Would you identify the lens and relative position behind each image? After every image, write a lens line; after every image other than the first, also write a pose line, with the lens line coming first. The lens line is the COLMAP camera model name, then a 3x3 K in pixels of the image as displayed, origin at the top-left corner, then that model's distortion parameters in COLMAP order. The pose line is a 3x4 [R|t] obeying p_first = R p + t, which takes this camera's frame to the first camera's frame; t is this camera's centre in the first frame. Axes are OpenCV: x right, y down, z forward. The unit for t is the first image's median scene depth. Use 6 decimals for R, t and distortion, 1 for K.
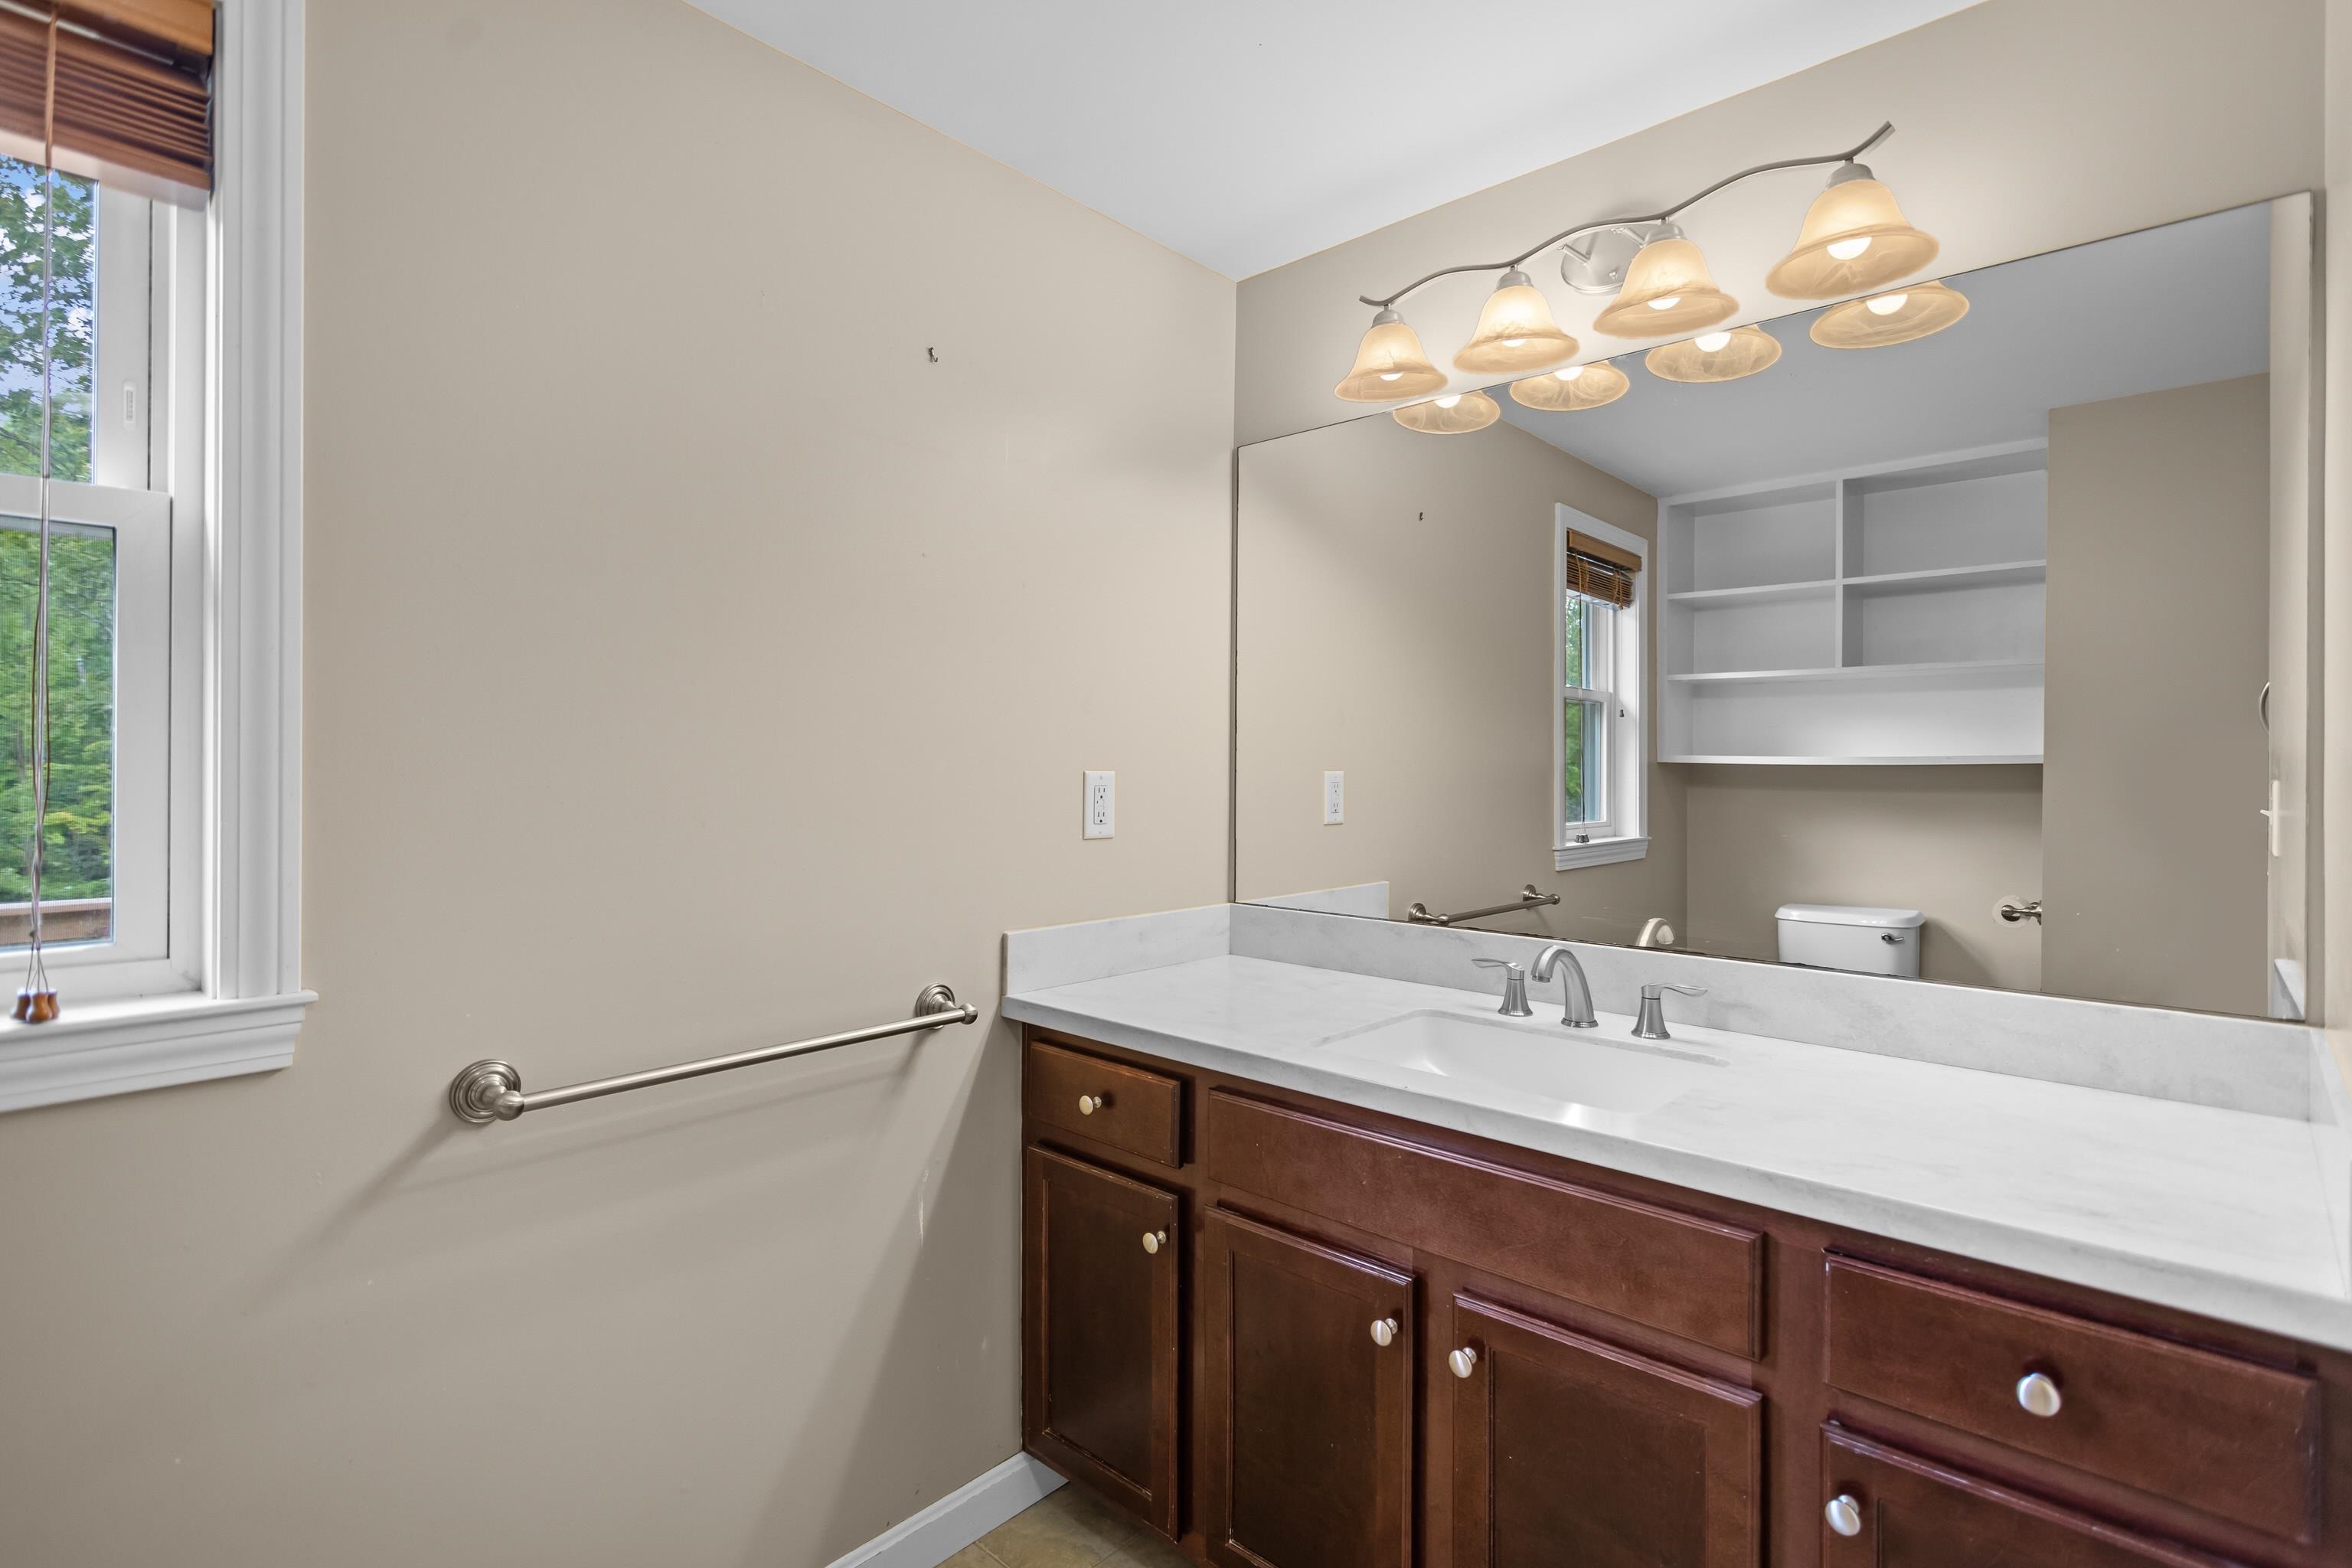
lens RADIAL K [[1115.1, 0, 1190.4], [0, 1115.1, 772.0], [0, 0, 1]] dist [0.001798, 0.000664]
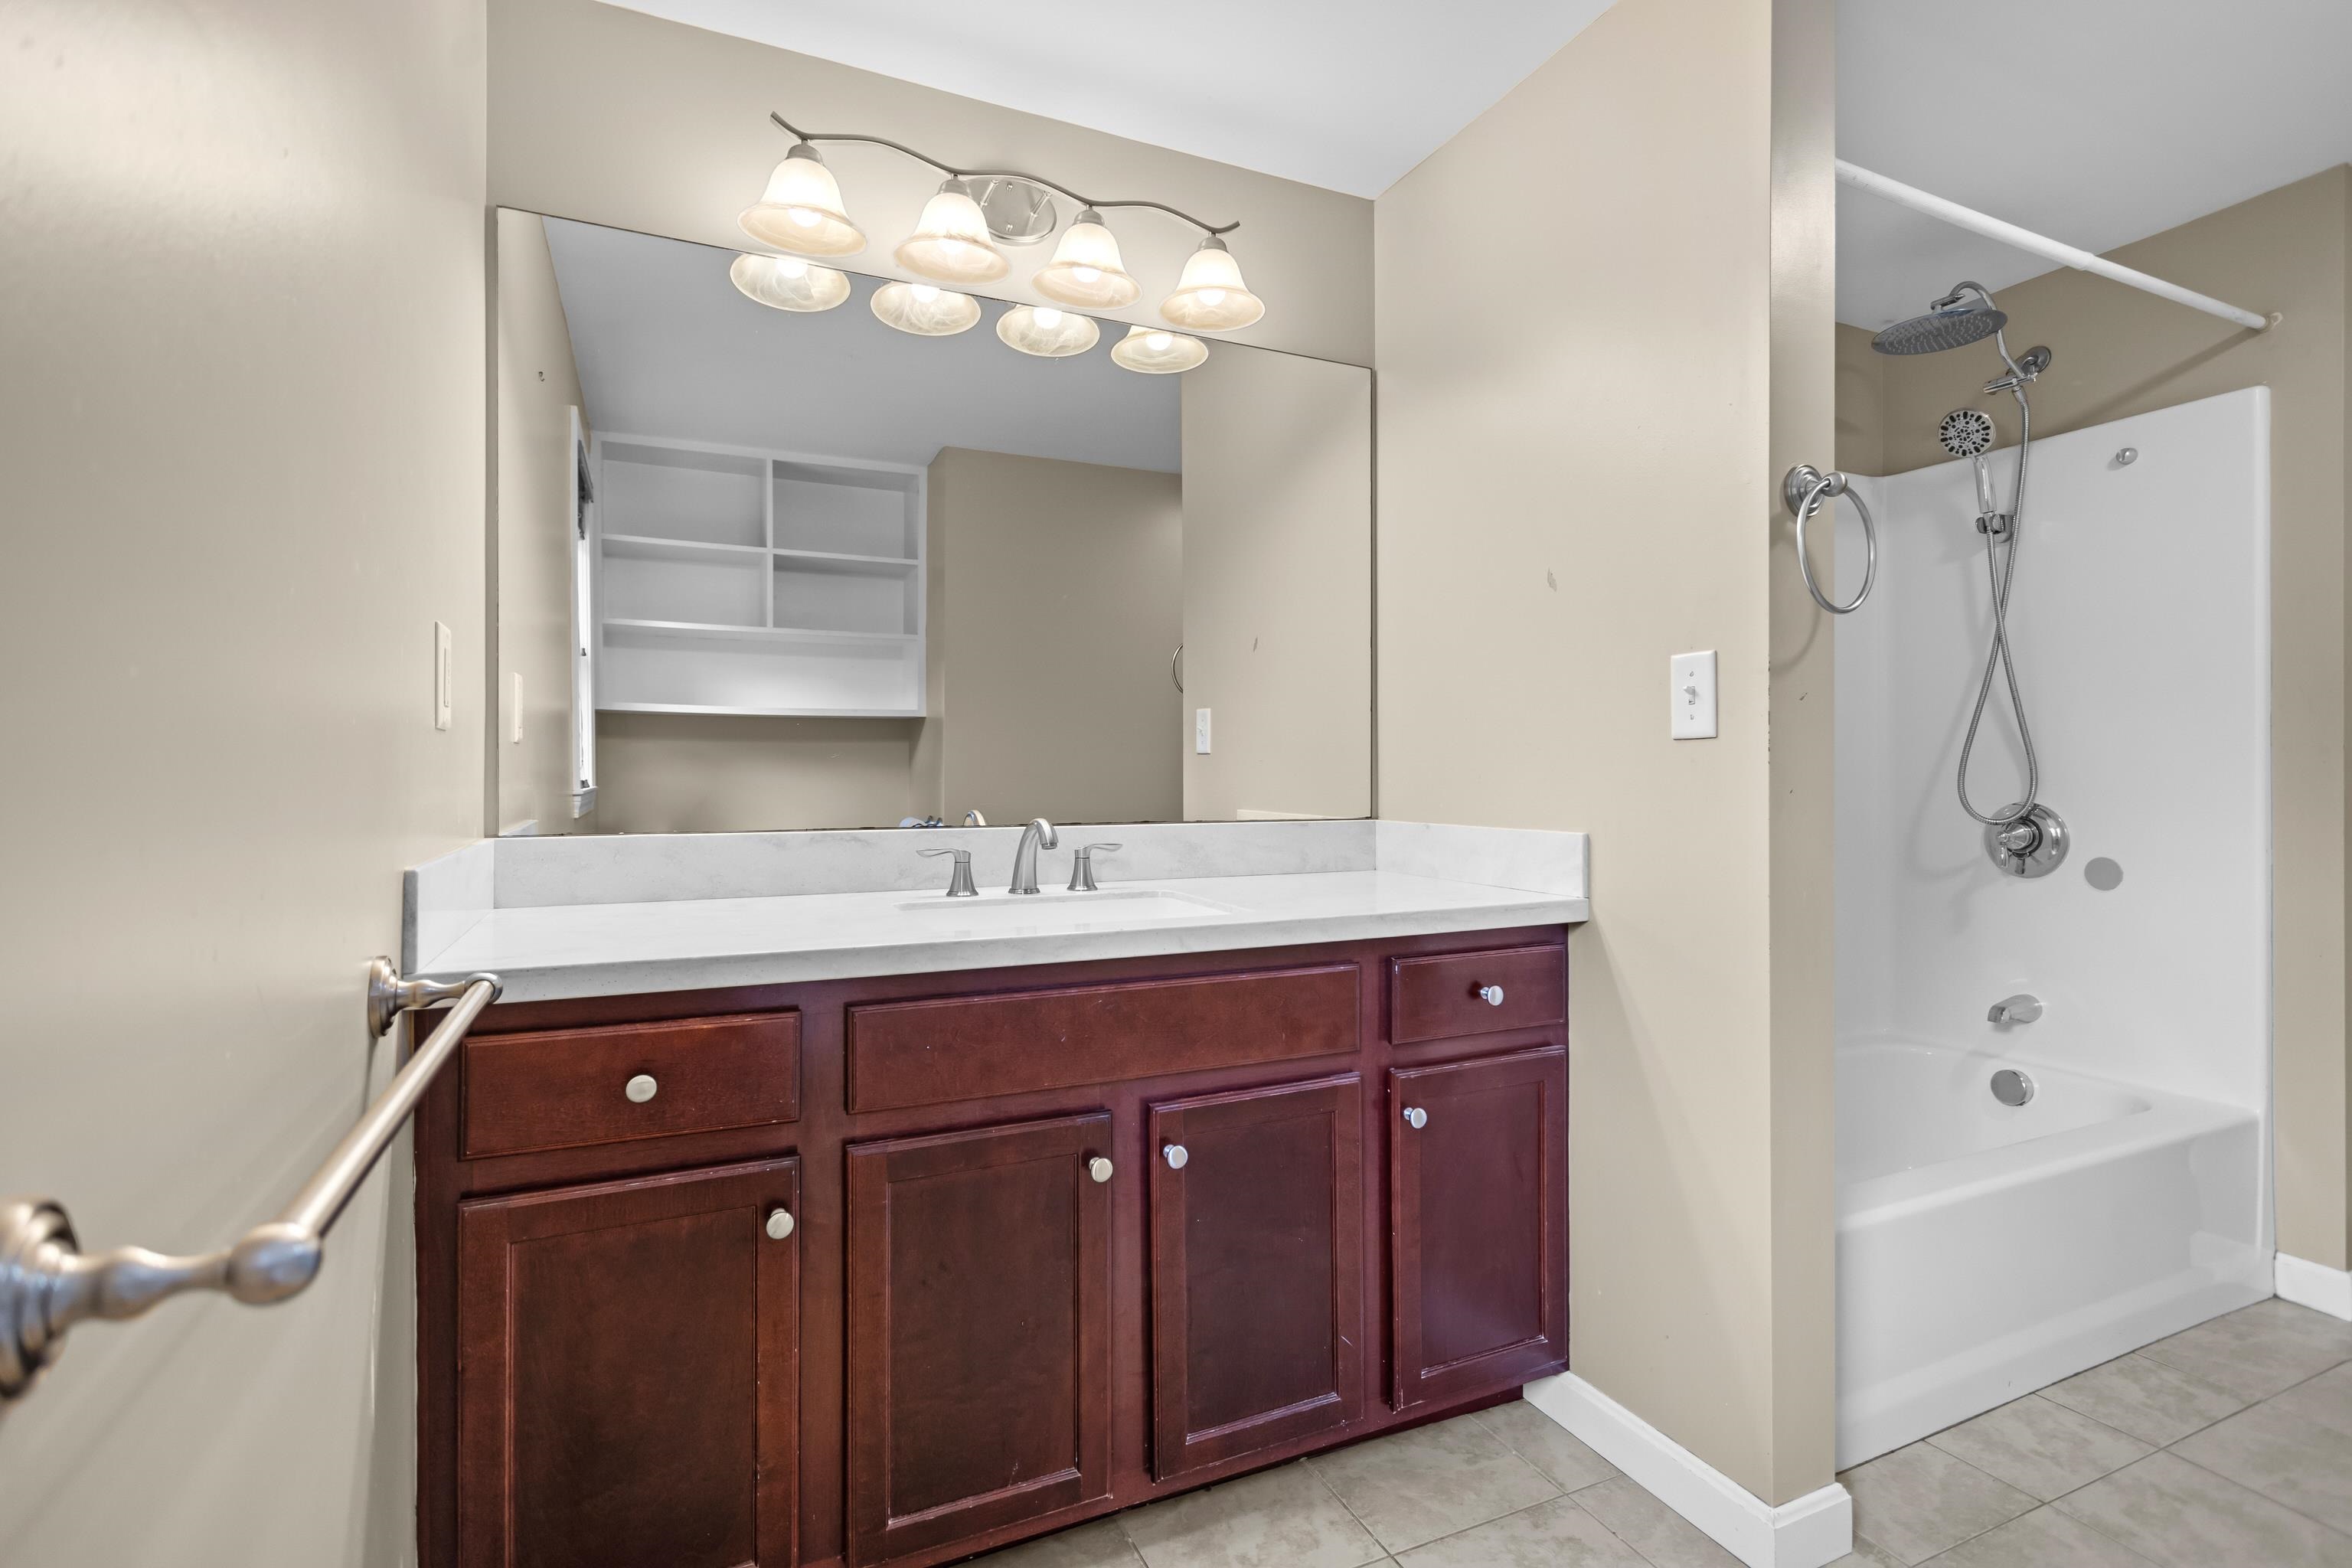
lens RADIAL K [[1115.1, 0, 1172.9], [0, 1115.1, 773.8], [0, 0, 1]] dist [0.001798, 0.000664]
pose [[0.392302, -0.008583, 0.919796, -0.535567], [0.007041, 0.999955, 0.006328, 0.088718], [-0.919810, 0.003994, 0.392345, 0.372685]]
